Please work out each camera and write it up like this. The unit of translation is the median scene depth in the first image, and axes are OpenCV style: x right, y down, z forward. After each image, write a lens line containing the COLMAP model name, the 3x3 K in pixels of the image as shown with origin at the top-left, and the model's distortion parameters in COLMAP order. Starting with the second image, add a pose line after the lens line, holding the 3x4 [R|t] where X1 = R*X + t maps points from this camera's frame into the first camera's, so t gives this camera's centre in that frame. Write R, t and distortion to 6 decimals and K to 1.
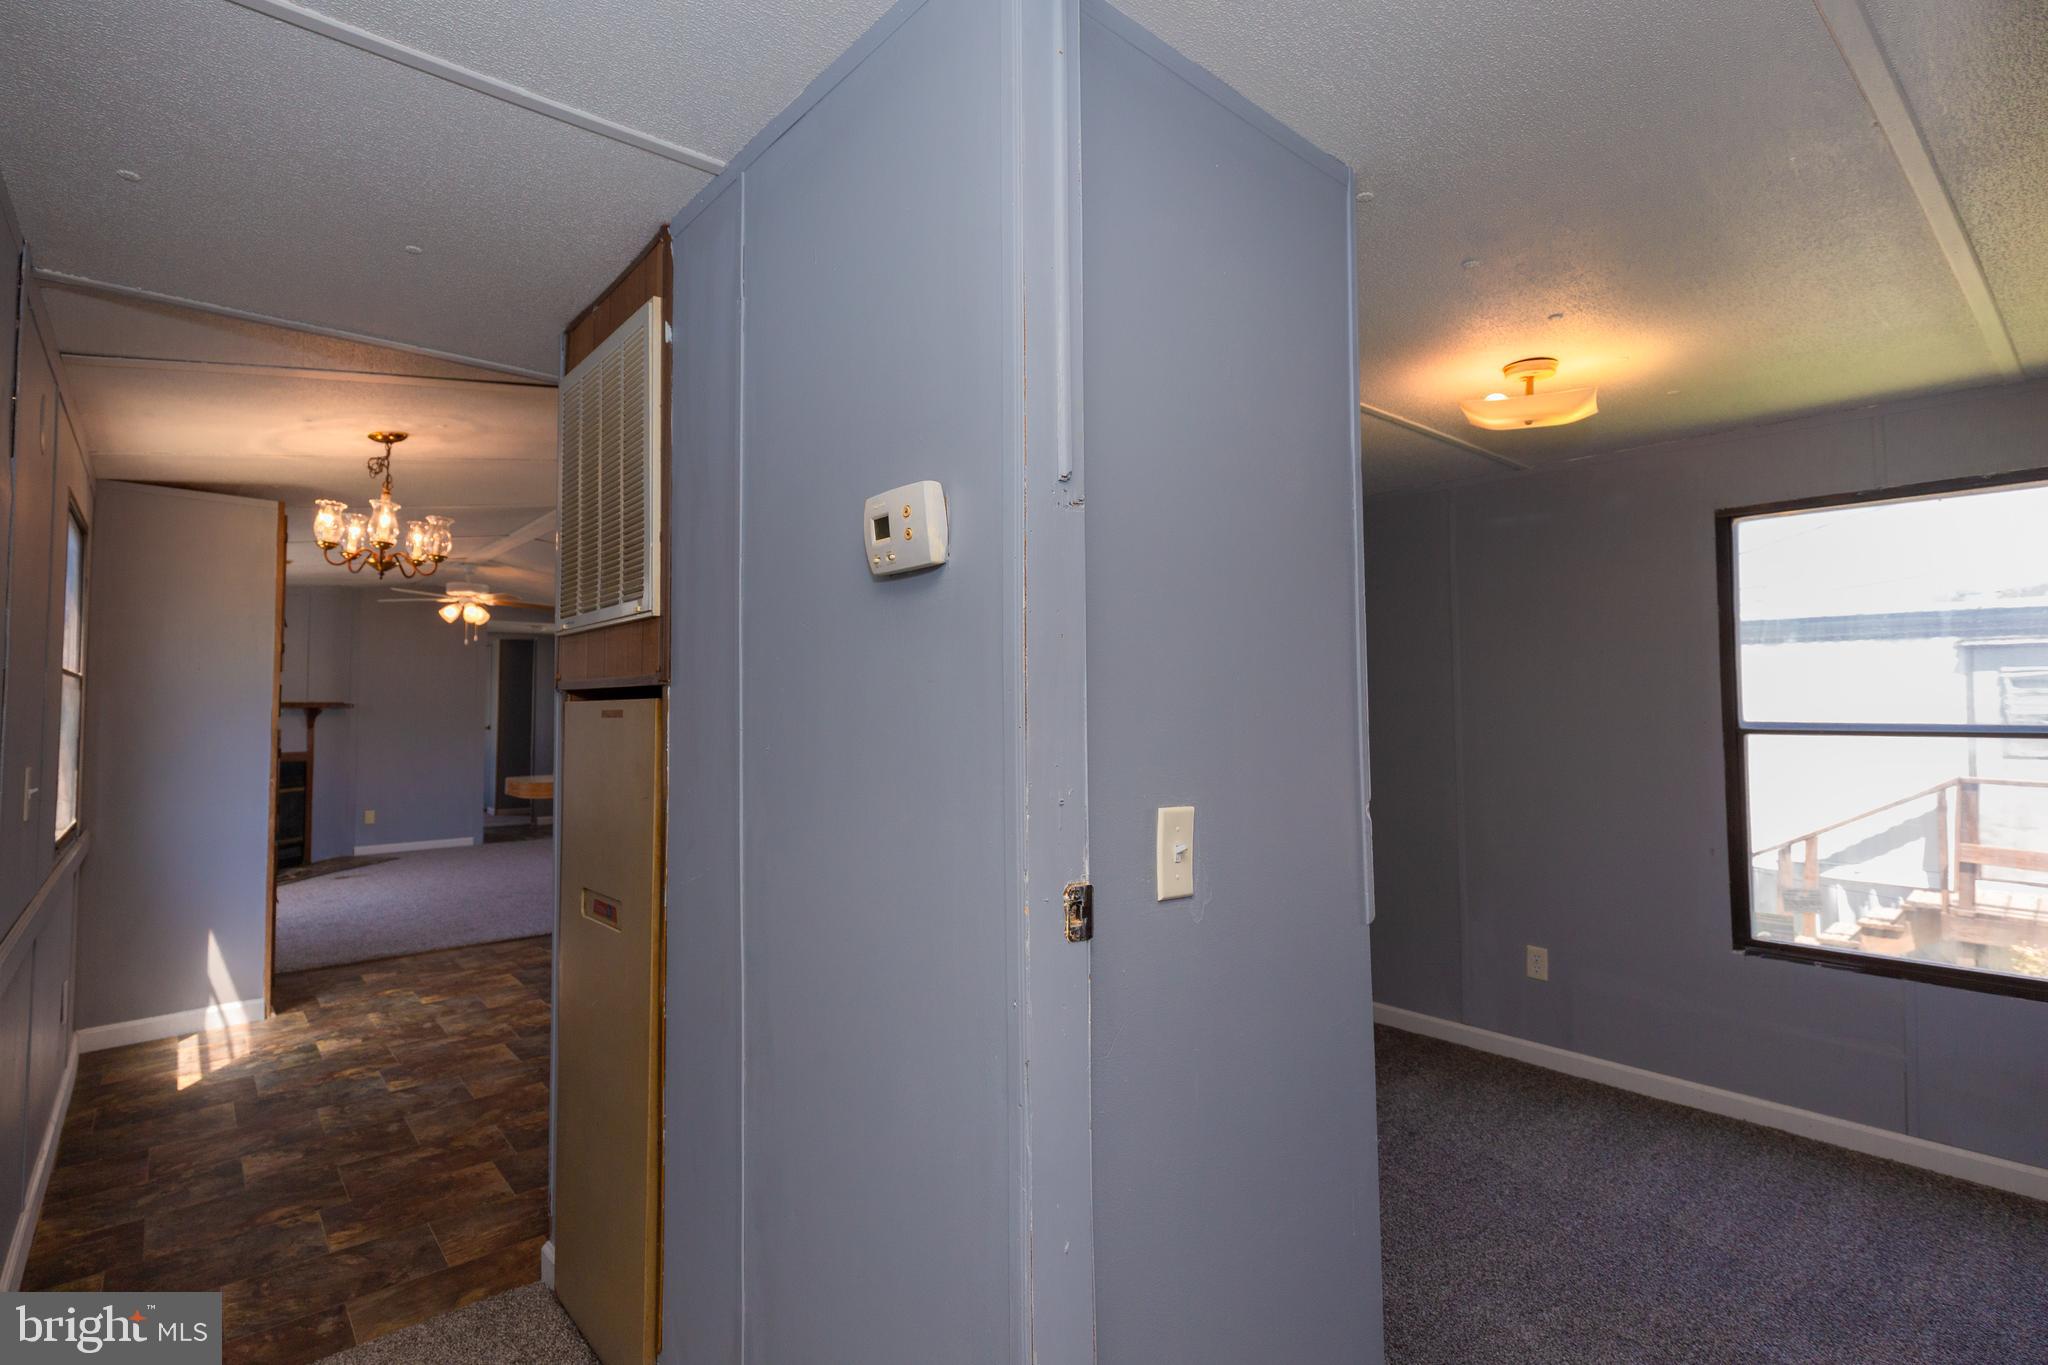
lens RADIAL K [[979.2, 0, 984.5], [0, 979.2, 662.0], [0, 0, 1]] dist [0.013958, 0.000644]
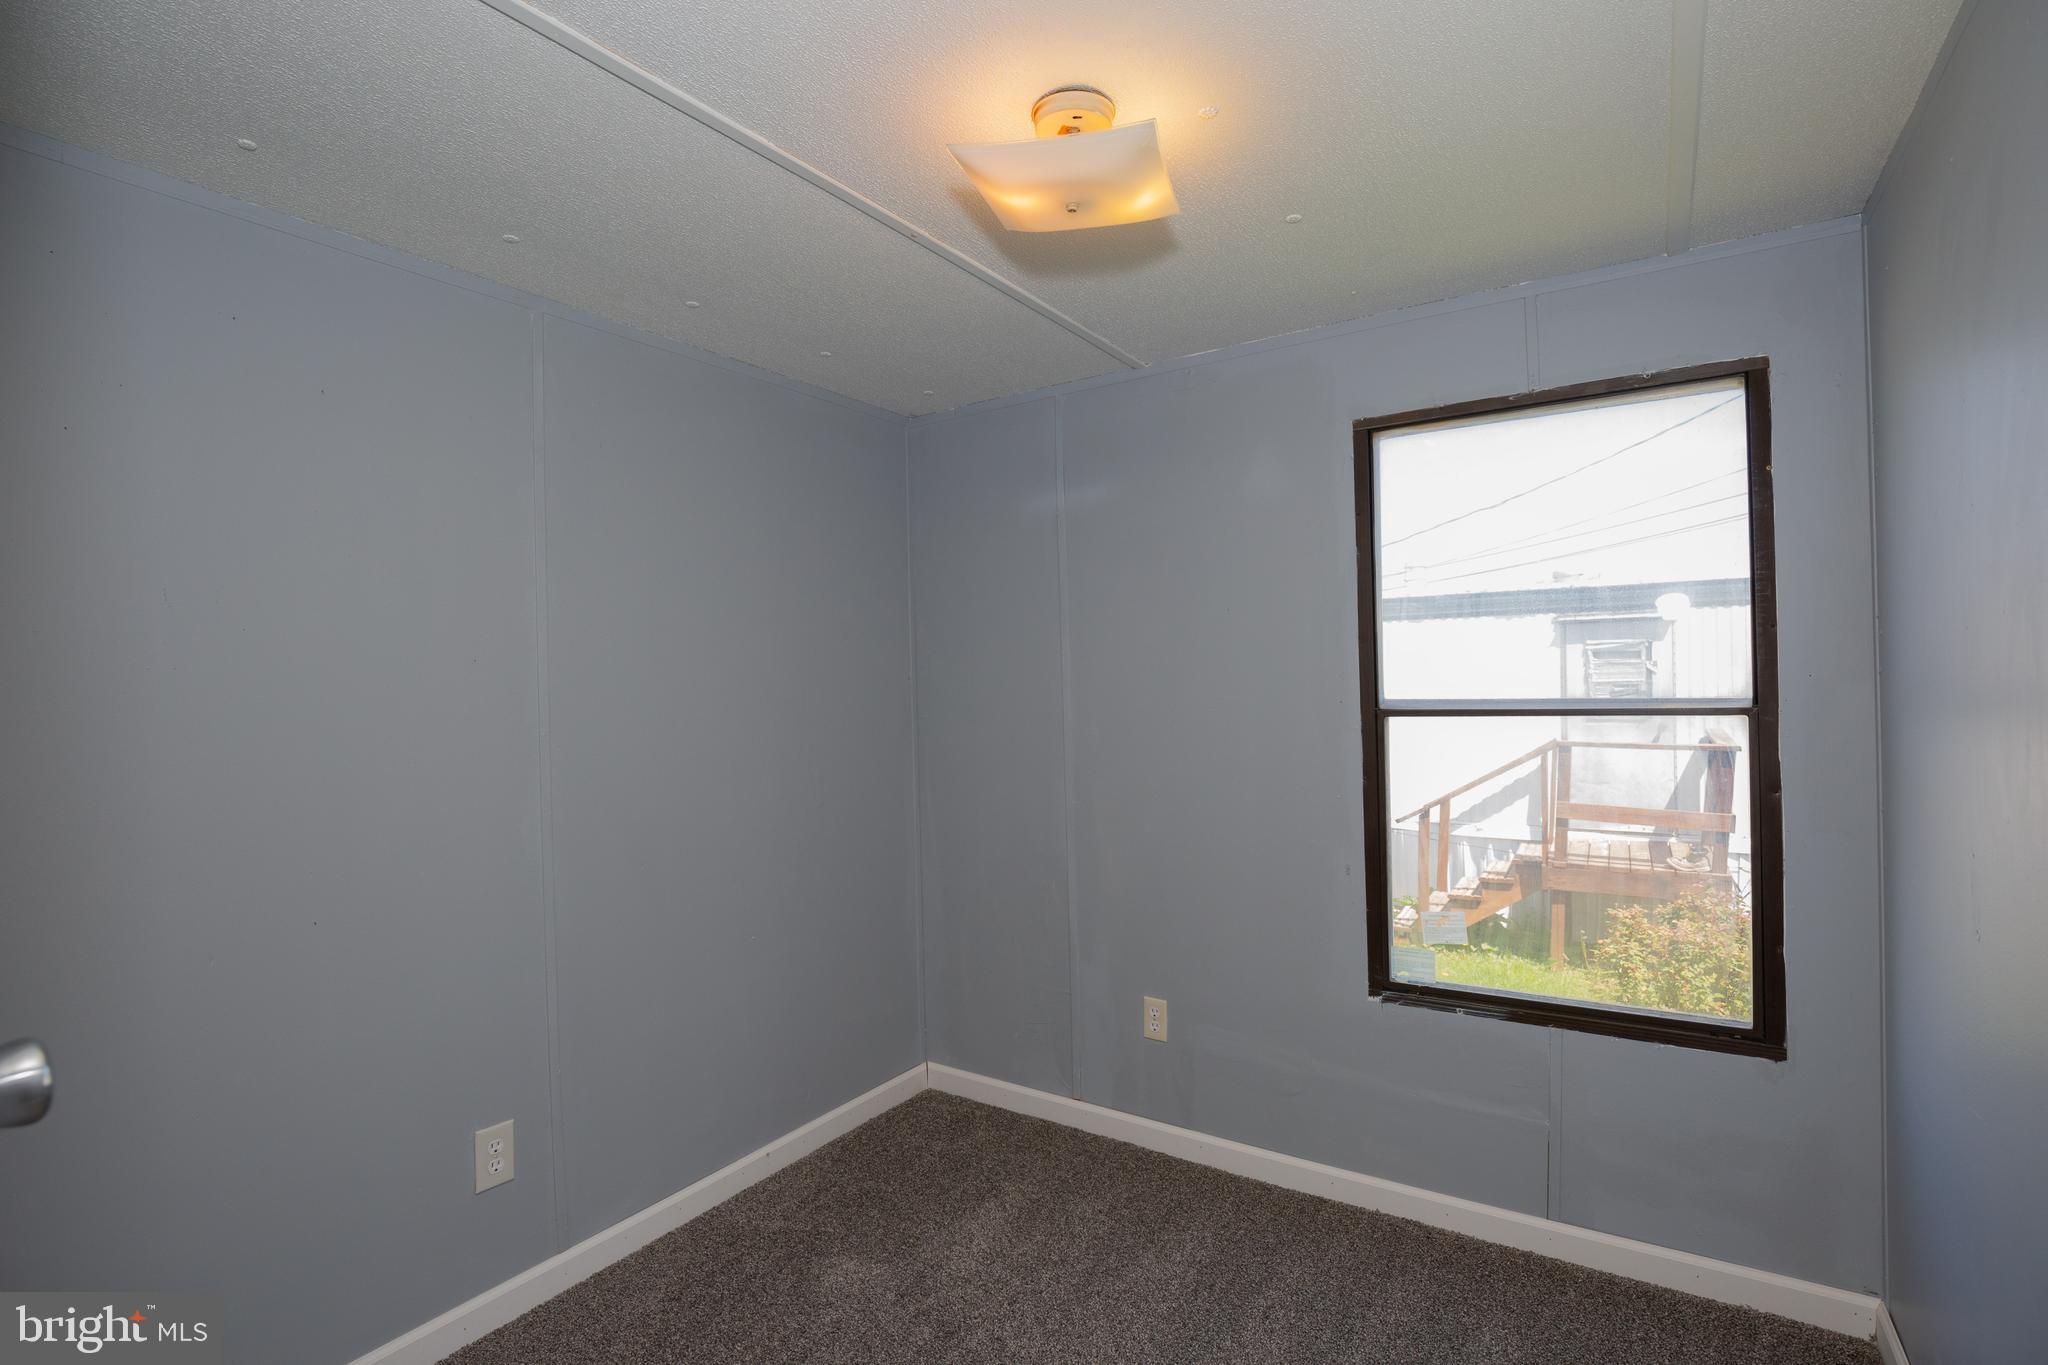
lens RADIAL K [[943.5, 0, 1014.6], [0, 943.5, 671.0], [0, 0, 1]] dist [-0.011474, 0.000165]
pose [[0.963851, -0.012088, 0.266168, 0.129845], [0.004469, 0.999563, 0.029212, 0.006563], [-0.266405, -0.026966, 0.963484, 0.162442]]
